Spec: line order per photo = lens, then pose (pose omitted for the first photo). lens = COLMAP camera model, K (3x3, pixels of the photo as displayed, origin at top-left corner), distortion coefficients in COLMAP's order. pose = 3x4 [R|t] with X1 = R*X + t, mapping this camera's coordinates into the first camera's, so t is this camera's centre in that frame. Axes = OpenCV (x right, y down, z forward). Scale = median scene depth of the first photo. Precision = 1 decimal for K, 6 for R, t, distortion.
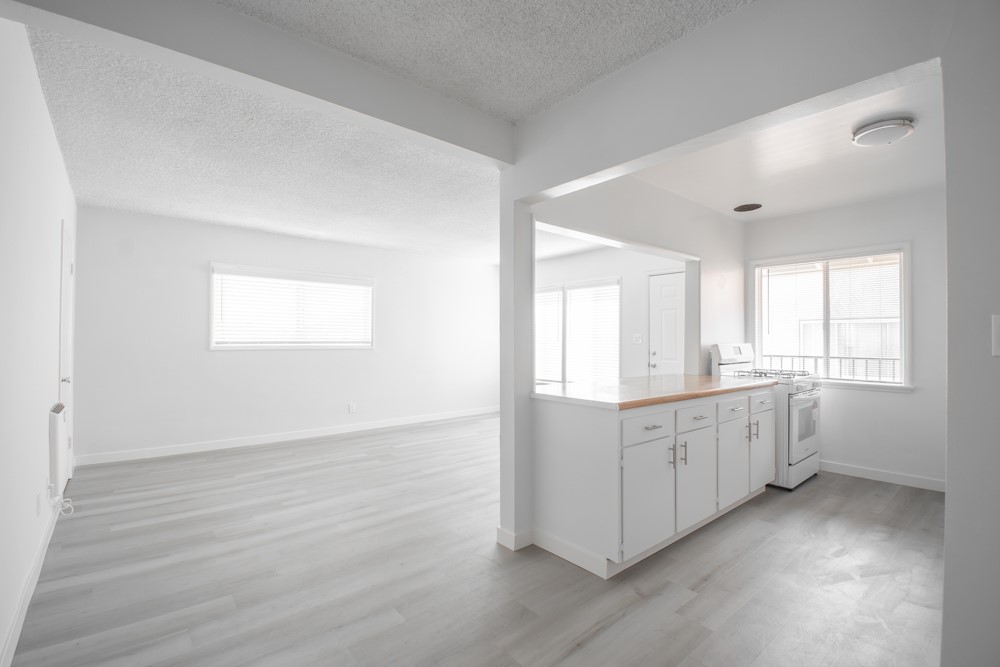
lens RADIAL K [[449.9, 0, 500.0], [0, 449.9, 333.5], [0, 0, 1]] dist [0.000890, -0.013944]
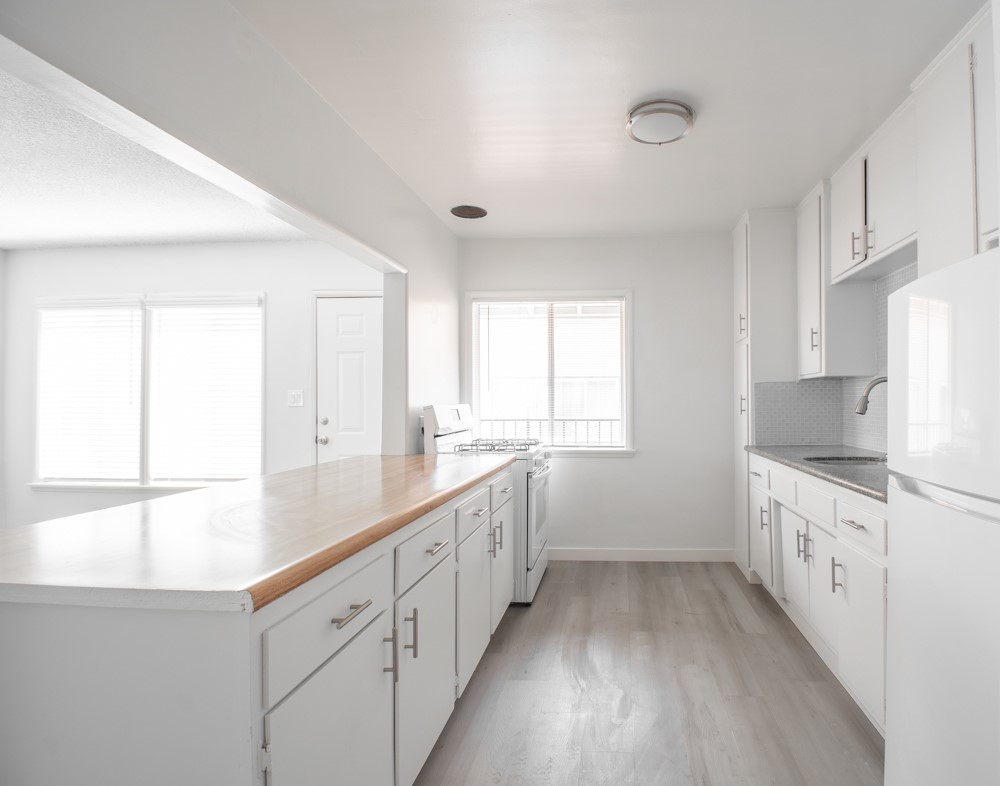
lens RADIAL K [[533.6, 0, 597.1], [0, 533.6, 398.0], [0, 0, 1]] dist [0.015234, -0.020800]
pose [[0.684911, -0.002359, 0.728623, 0.081239], [-0.005137, 0.999954, 0.008066, 0.004999], [-0.728609, -0.009267, 0.684867, 0.293921]]
